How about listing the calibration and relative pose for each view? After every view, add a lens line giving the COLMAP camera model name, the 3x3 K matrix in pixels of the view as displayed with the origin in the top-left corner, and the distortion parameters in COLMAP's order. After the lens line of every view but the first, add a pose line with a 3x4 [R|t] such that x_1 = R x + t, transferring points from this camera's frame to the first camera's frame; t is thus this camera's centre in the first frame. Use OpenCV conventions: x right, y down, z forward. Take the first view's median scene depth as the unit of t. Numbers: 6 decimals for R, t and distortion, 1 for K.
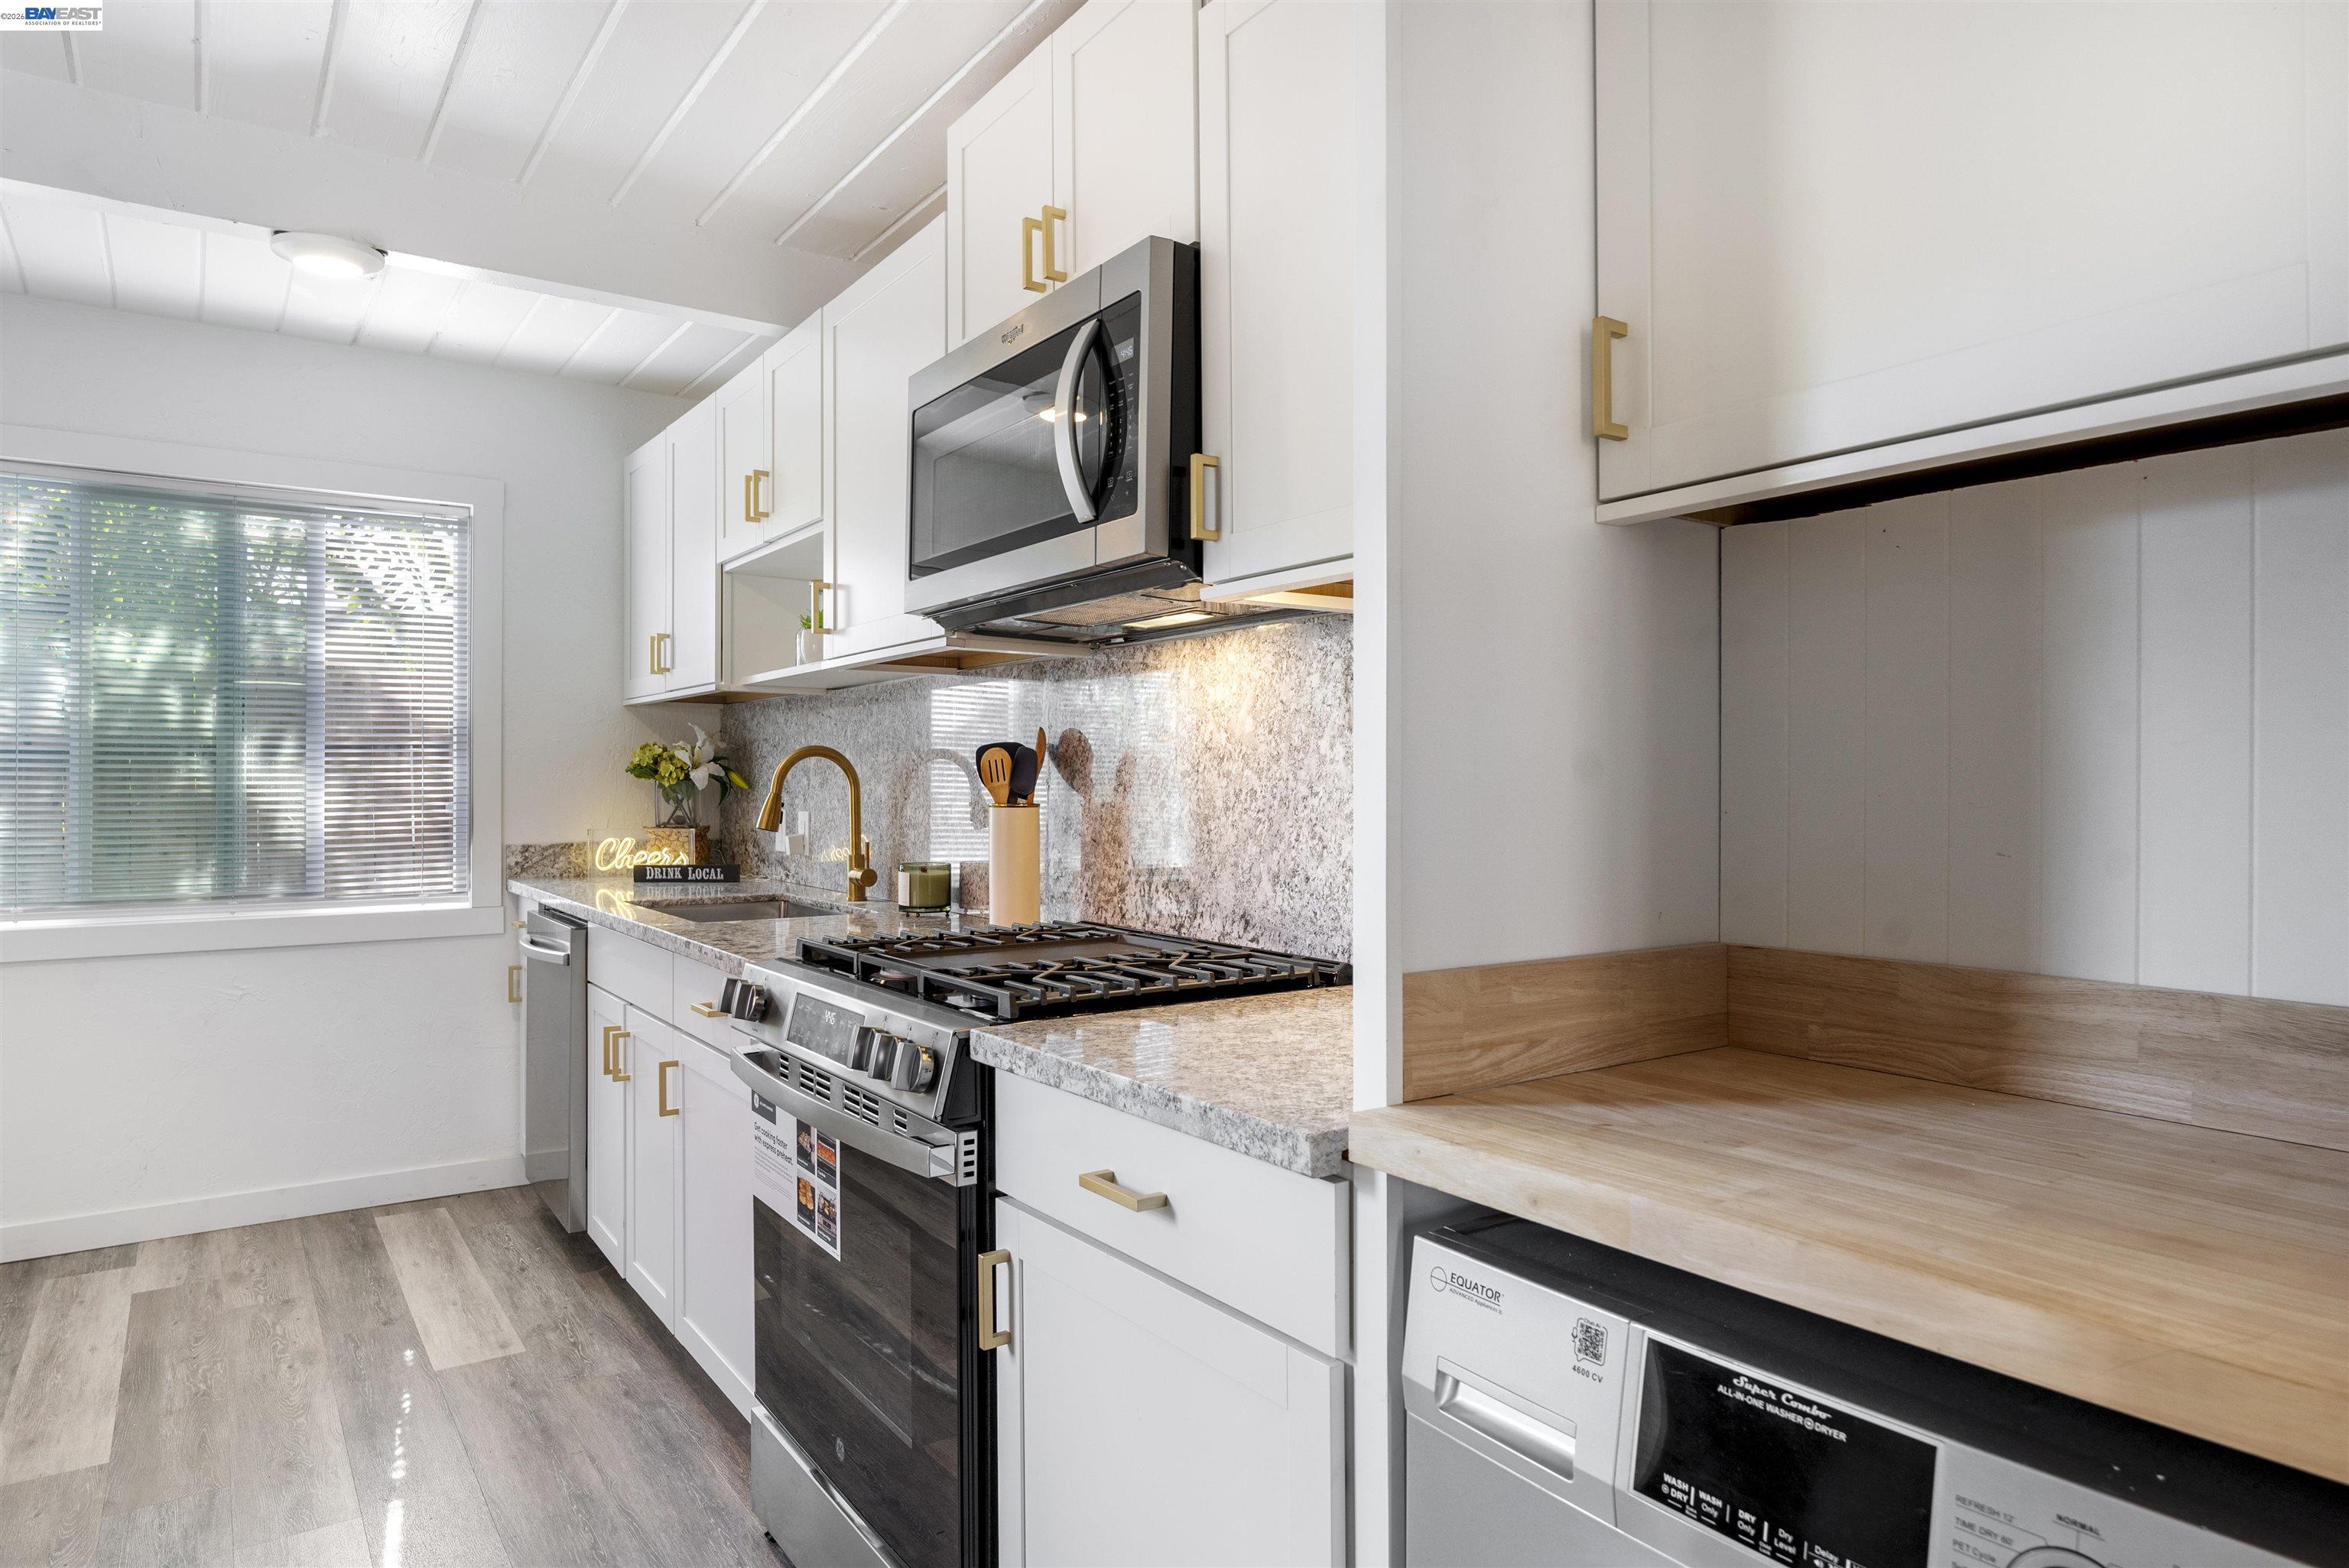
lens RADIAL K [[1421.0, 0, 1174.5], [0, 1421.0, 784.0], [0, 0, 1]] dist [-0.000634, 0.000393]
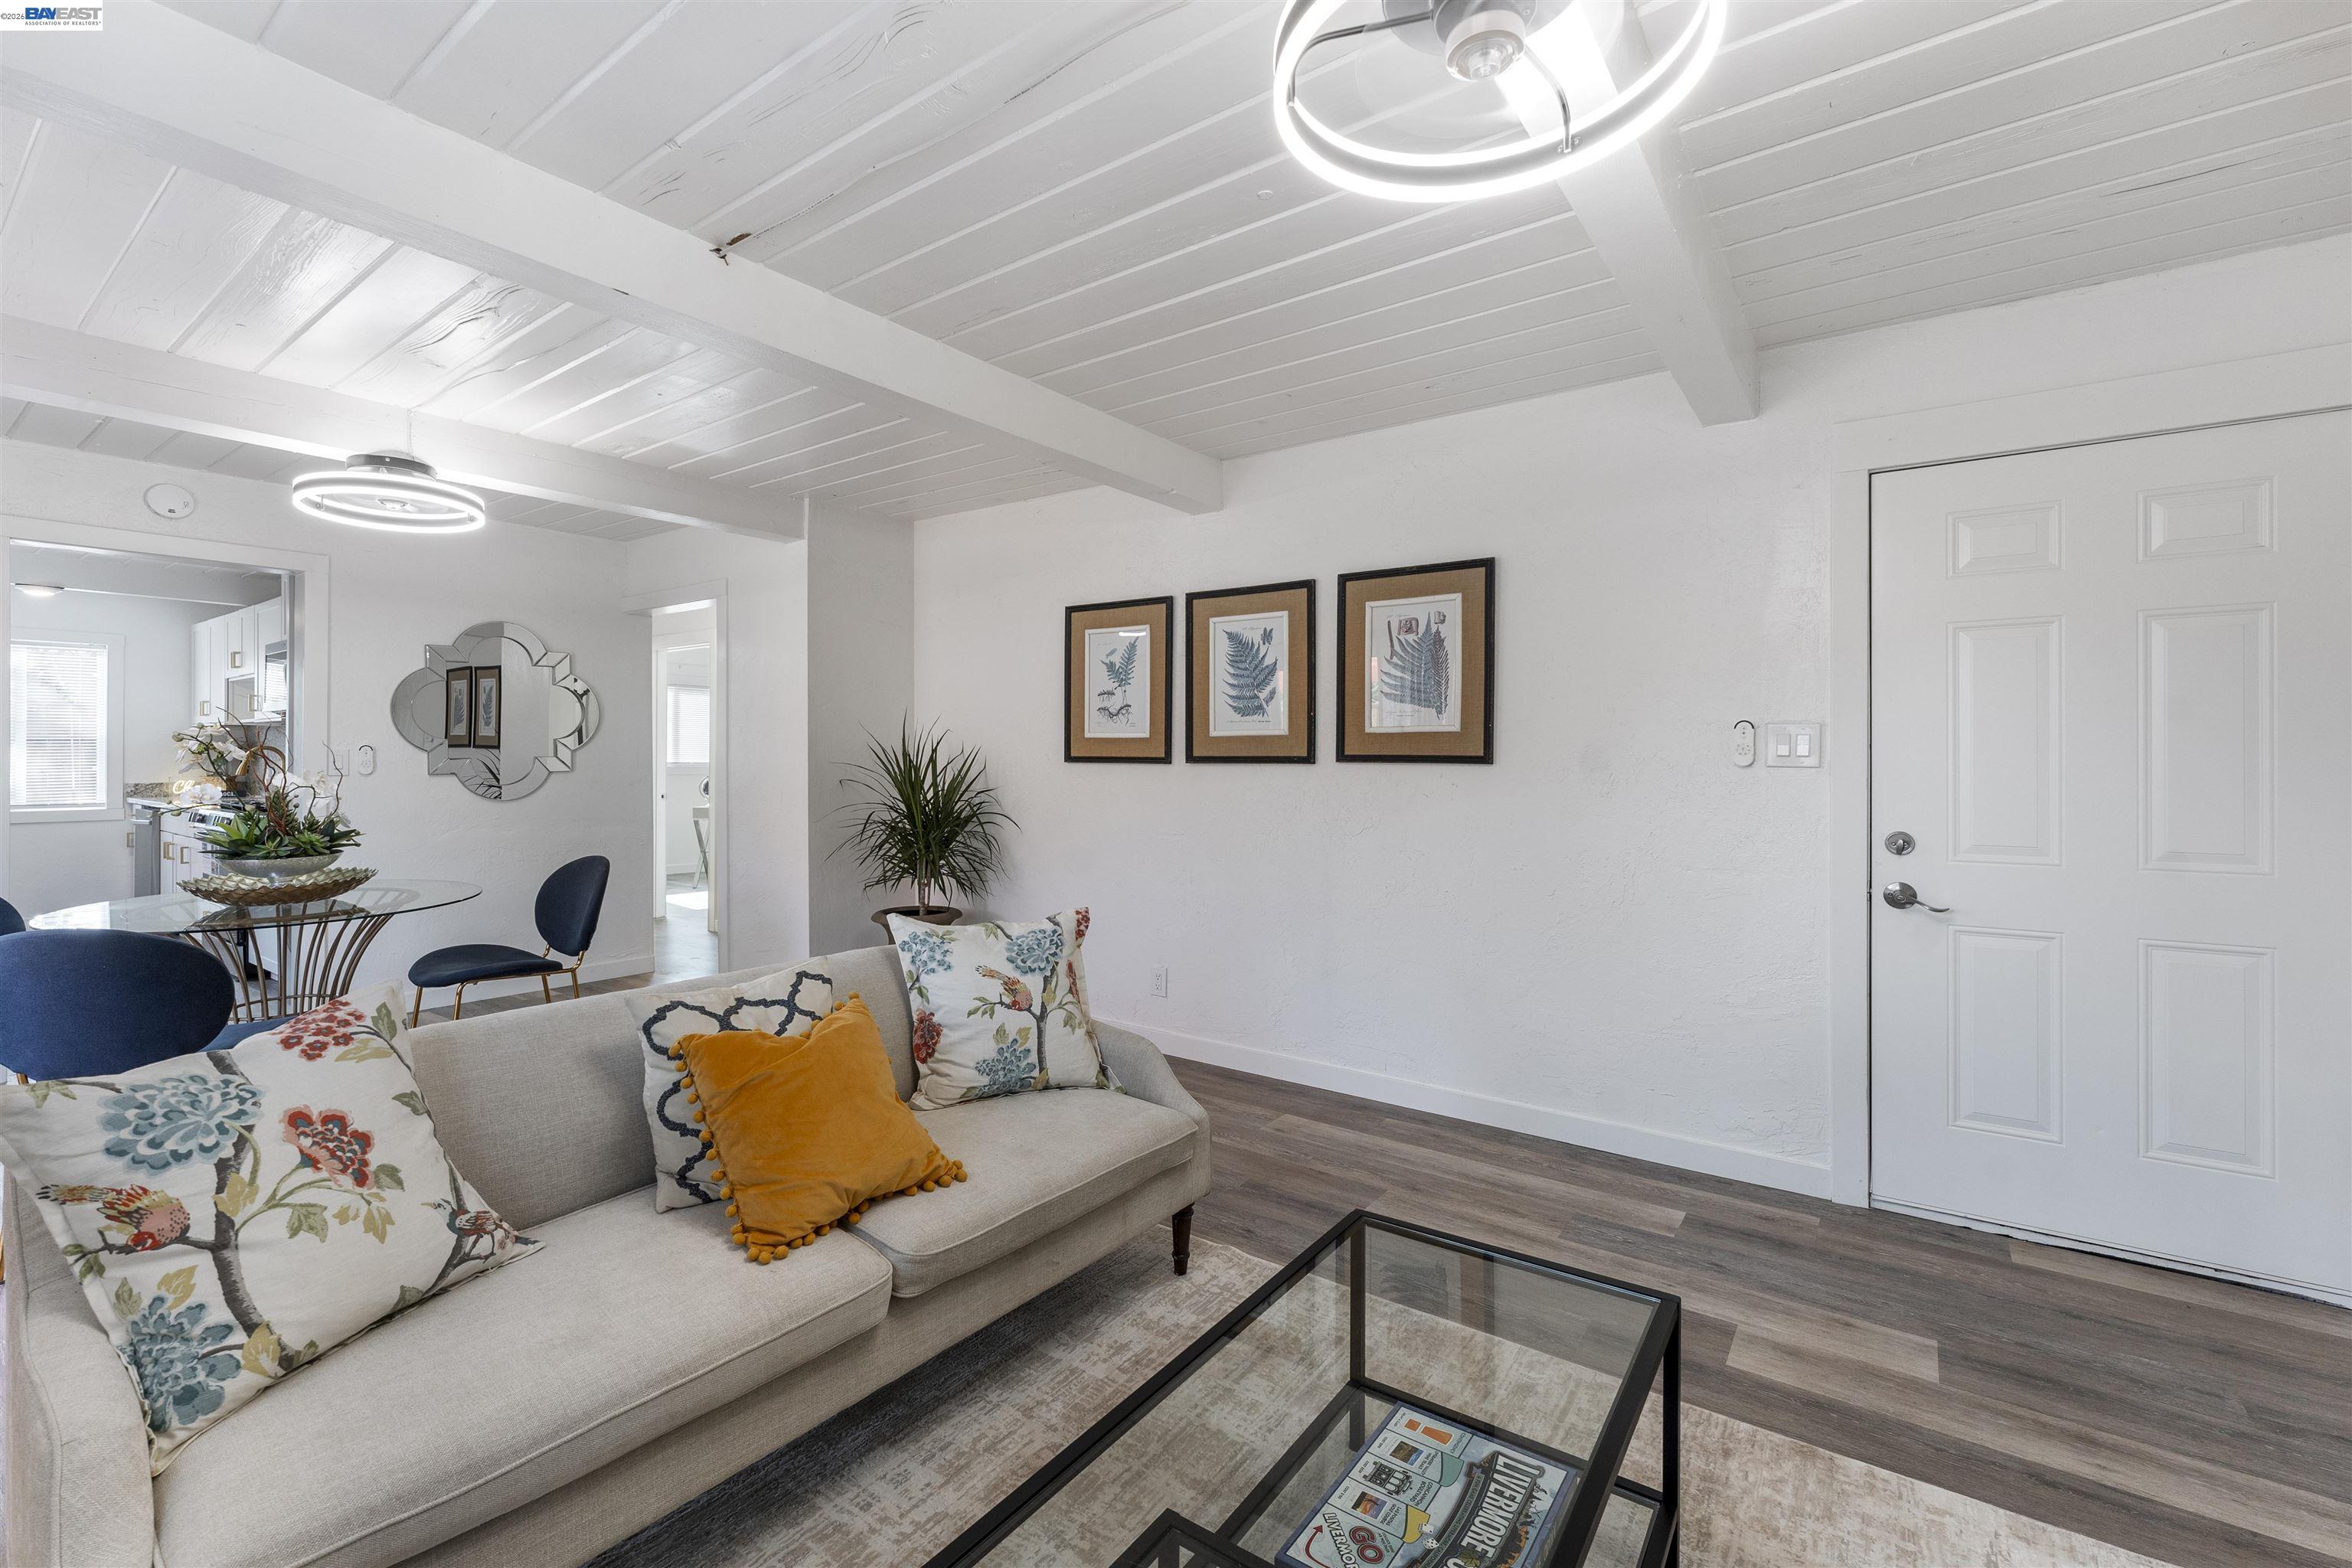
lens RADIAL K [[965.0, 0, 1186.9], [0, 965.0, 767.5], [0, 0, 1]] dist [-0.001578, -0.000418]
pose [[0.933896, 0.003941, 0.357522, 1.015340], [-0.005939, 0.999972, 0.004489, -0.004128], [-0.357494, -0.006316, 0.933894, -1.897043]]
